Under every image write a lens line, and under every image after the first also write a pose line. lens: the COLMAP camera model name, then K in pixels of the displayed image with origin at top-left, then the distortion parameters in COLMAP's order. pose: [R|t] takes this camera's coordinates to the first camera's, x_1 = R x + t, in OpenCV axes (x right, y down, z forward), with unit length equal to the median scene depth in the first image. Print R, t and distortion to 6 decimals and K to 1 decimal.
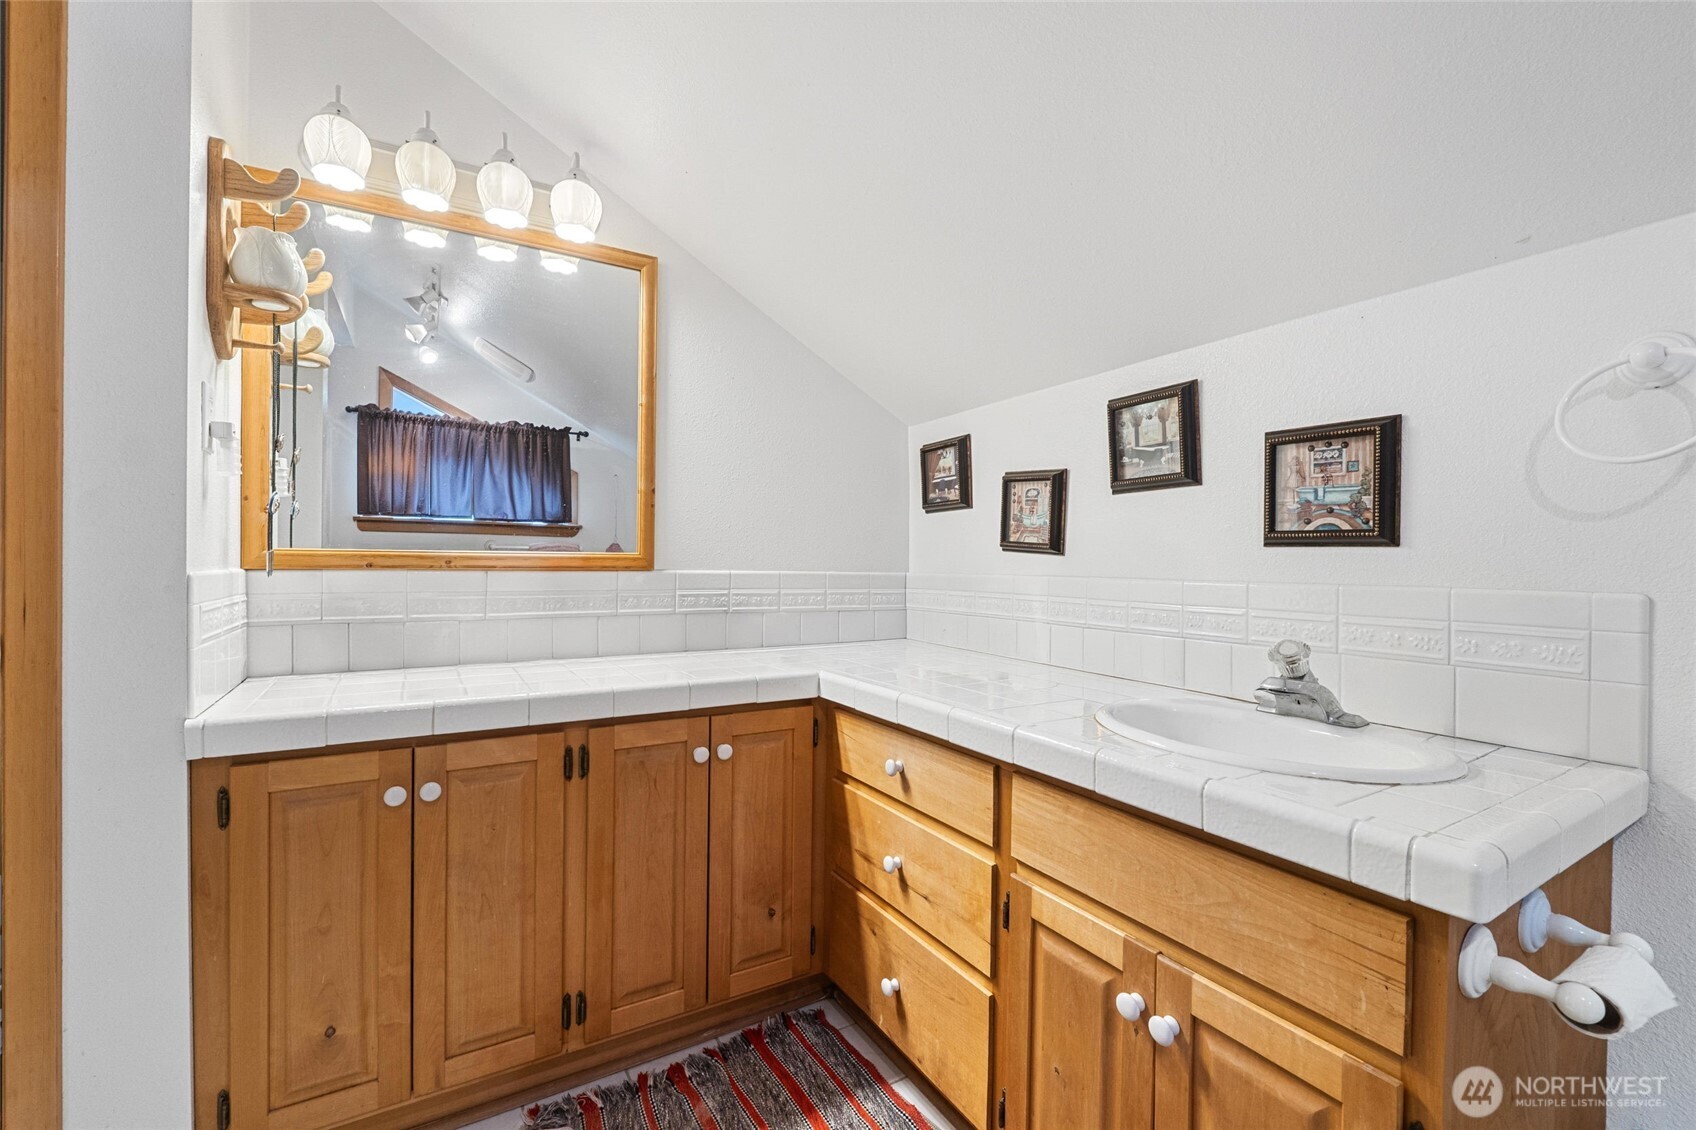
lens RADIAL K [[723.4, 0, 853.7], [0, 723.4, 565.3], [0, 0, 1]] dist [-0.001216, 0.000053]
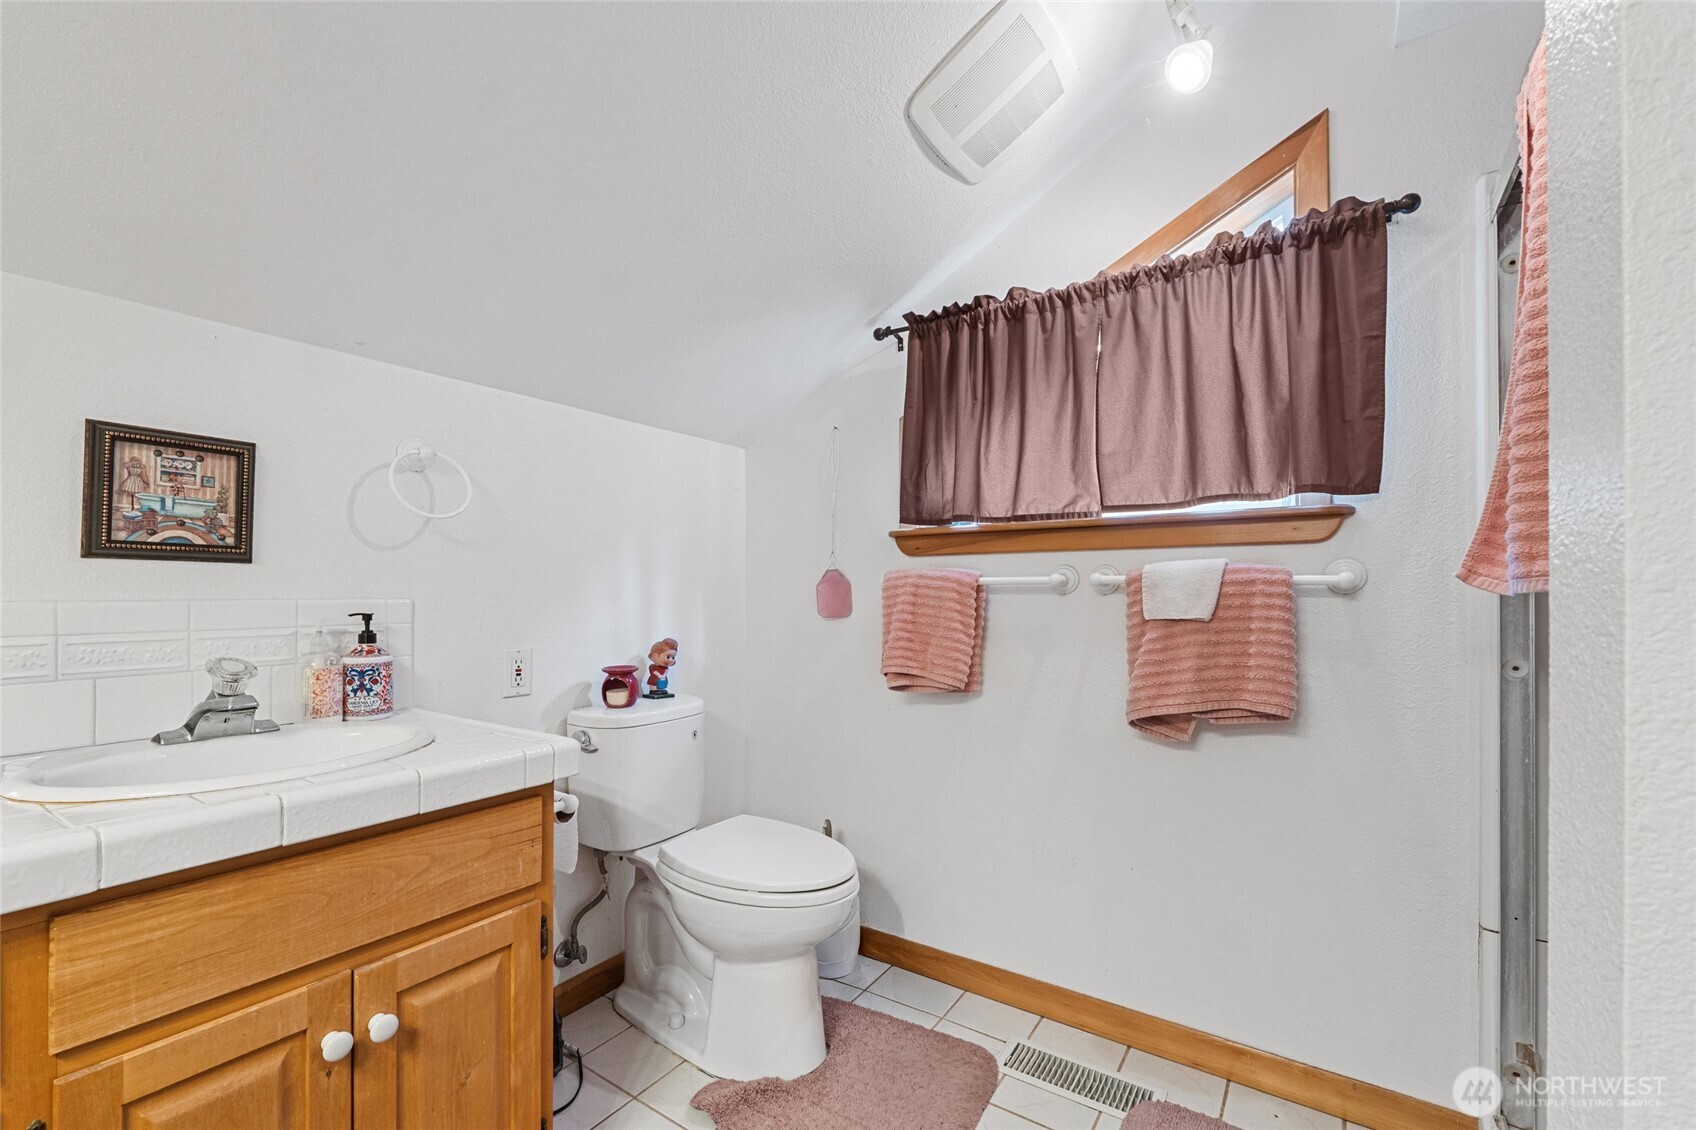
lens RADIAL K [[723.4, 0, 852.4], [0, 723.4, 574.0], [0, 0, 1]] dist [-0.001216, 0.000053]
pose [[-0.420145, 0.006703, 0.907432, -0.588989], [-0.003030, 0.999957, -0.008790, -0.002868], [-0.907452, -0.006443, -0.420106, 0.603799]]
